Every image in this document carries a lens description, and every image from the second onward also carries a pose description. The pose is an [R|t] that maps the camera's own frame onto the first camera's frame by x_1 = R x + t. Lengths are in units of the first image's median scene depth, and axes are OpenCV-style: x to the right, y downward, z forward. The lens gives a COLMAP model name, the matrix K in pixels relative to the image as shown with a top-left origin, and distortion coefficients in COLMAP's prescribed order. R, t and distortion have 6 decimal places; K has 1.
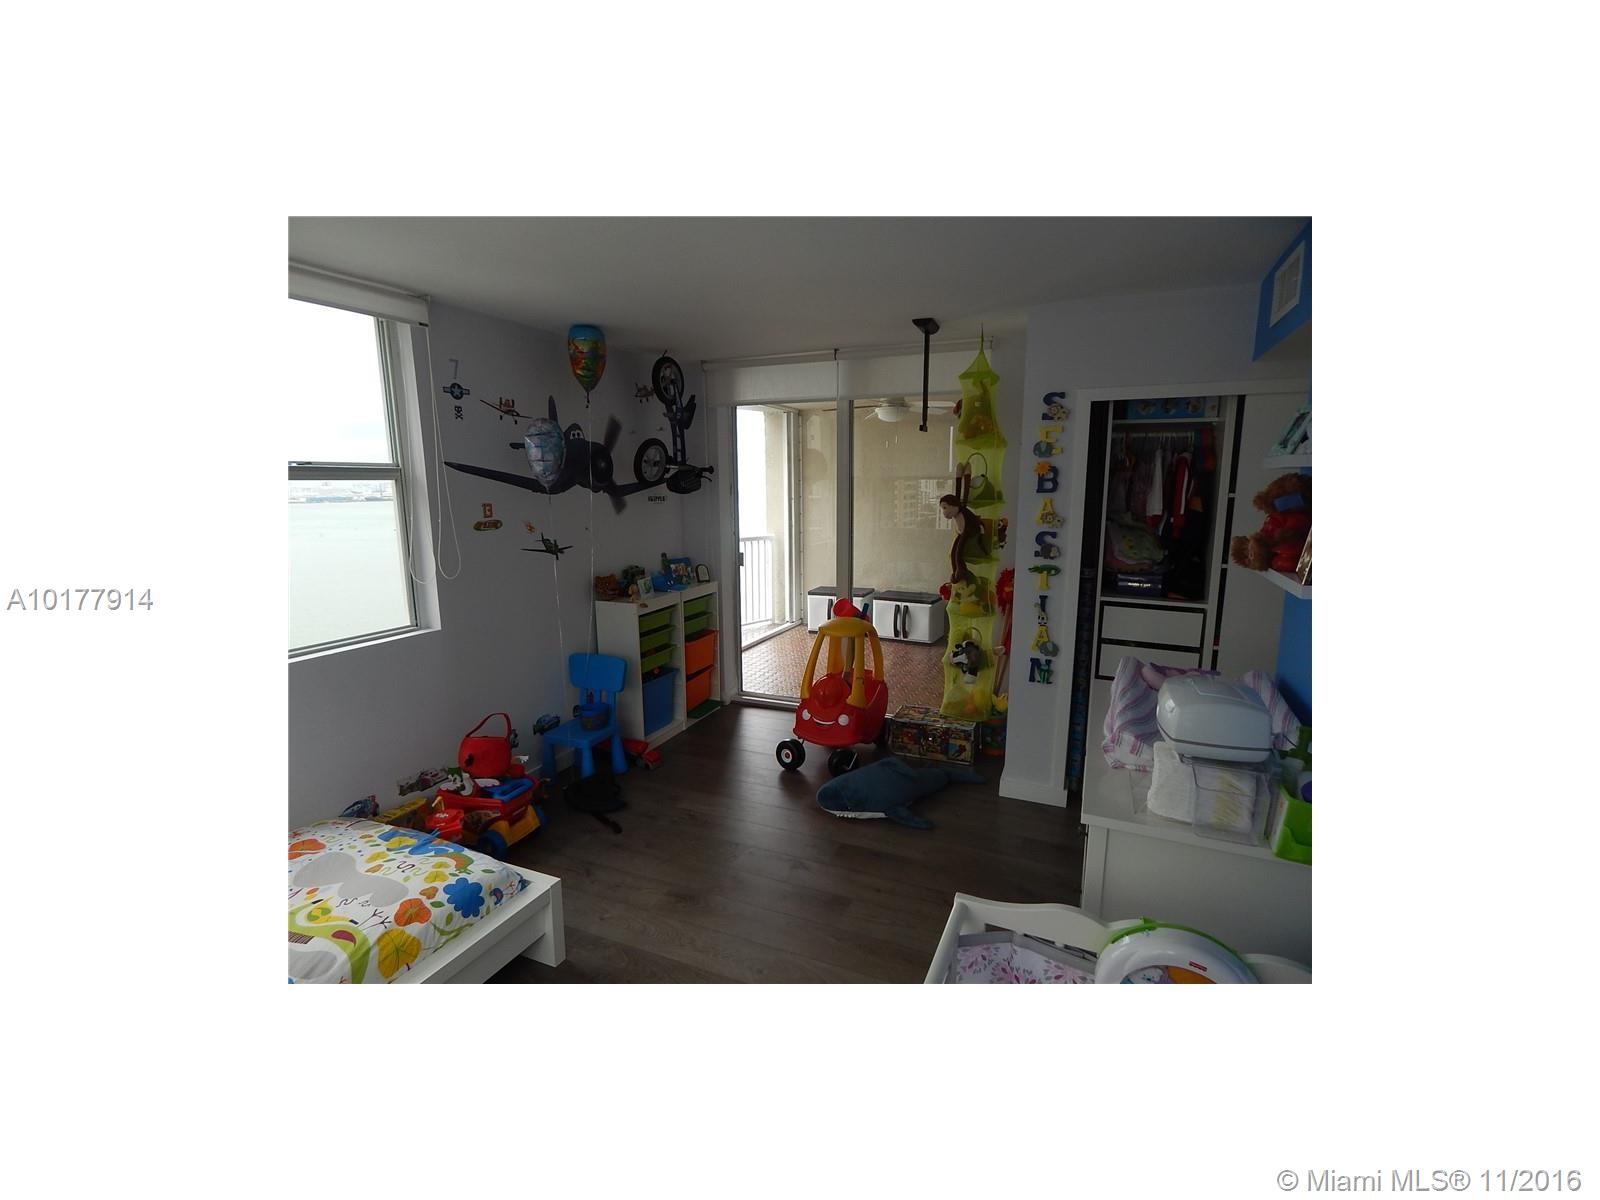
lens RADIAL K [[681.5, 0, 800.0], [0, 681.5, 600.0], [0, 0, 1]] dist [-0.000280, -0.000076]
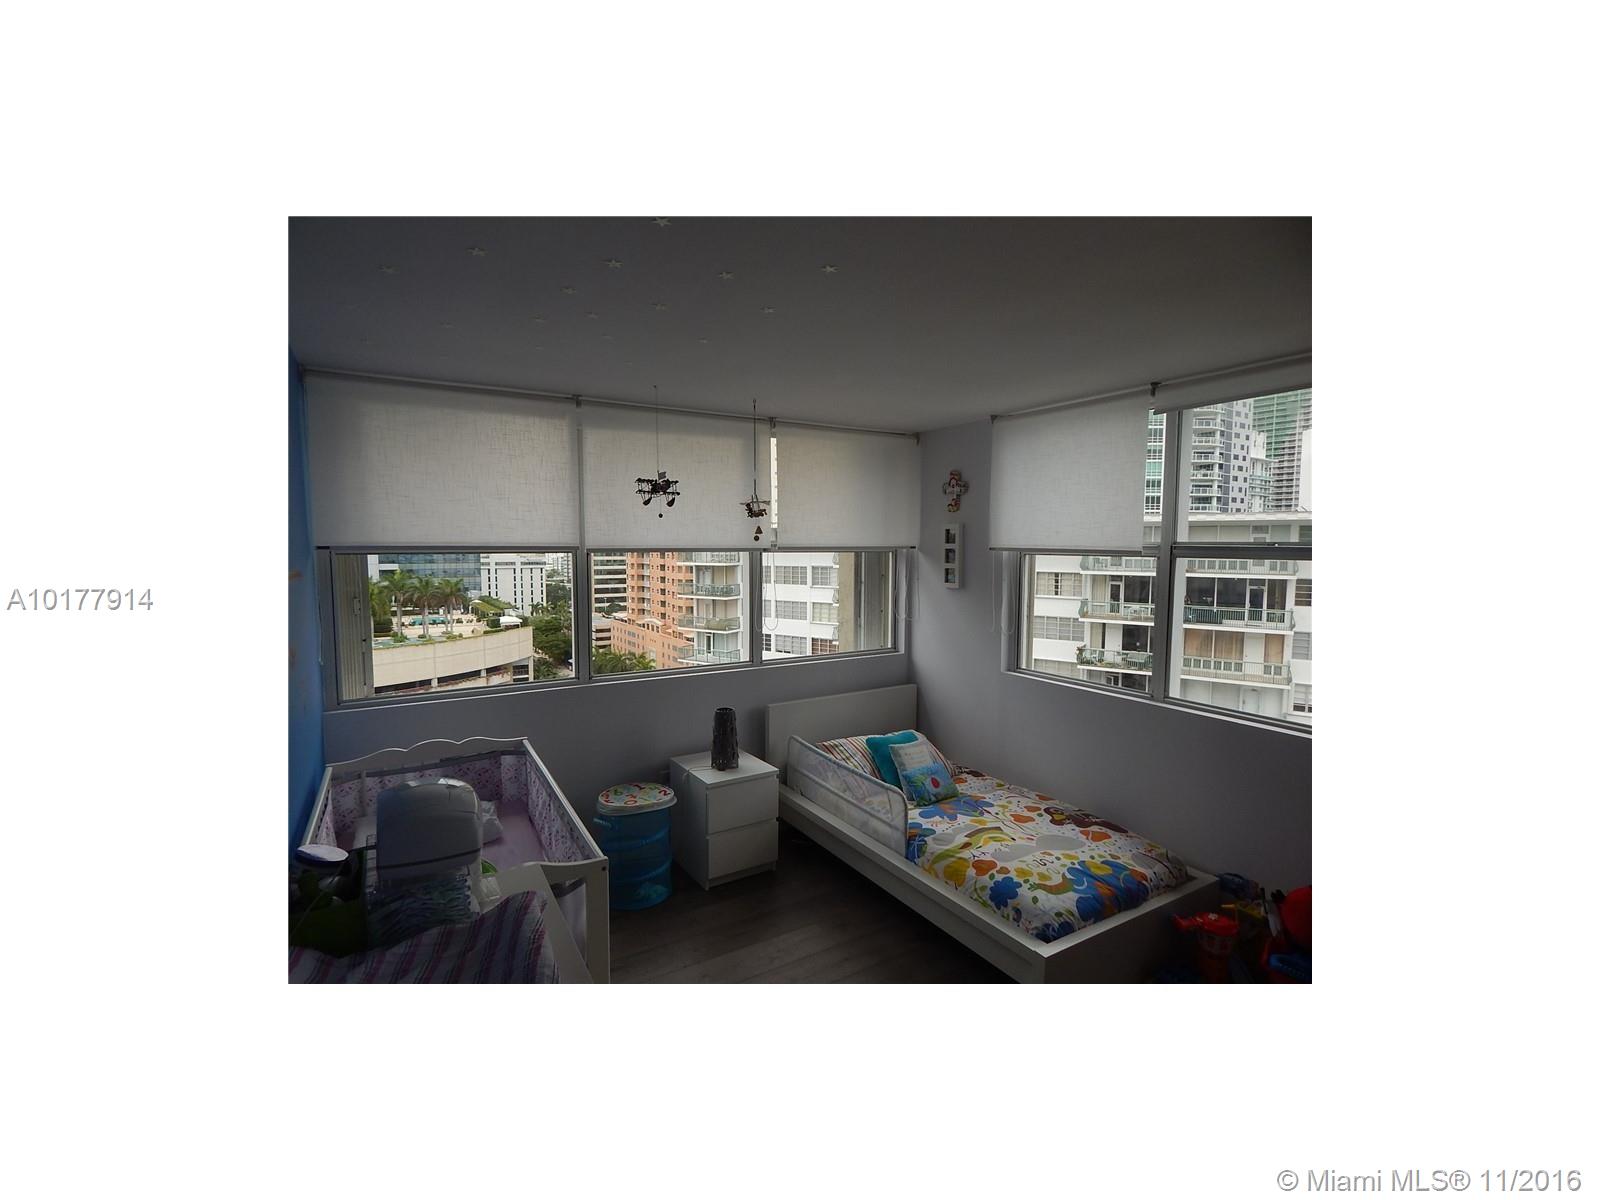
lens RADIAL K [[681.5, 0, 800.0], [0, 681.5, 600.0], [0, 0, 1]] dist [-0.000280, -0.000076]
pose [[-0.568719, 0.082428, -0.818392, 0.743530], [-0.137208, 0.971518, 0.193200, -0.296677], [0.811008, 0.222166, -0.541211, 1.281657]]
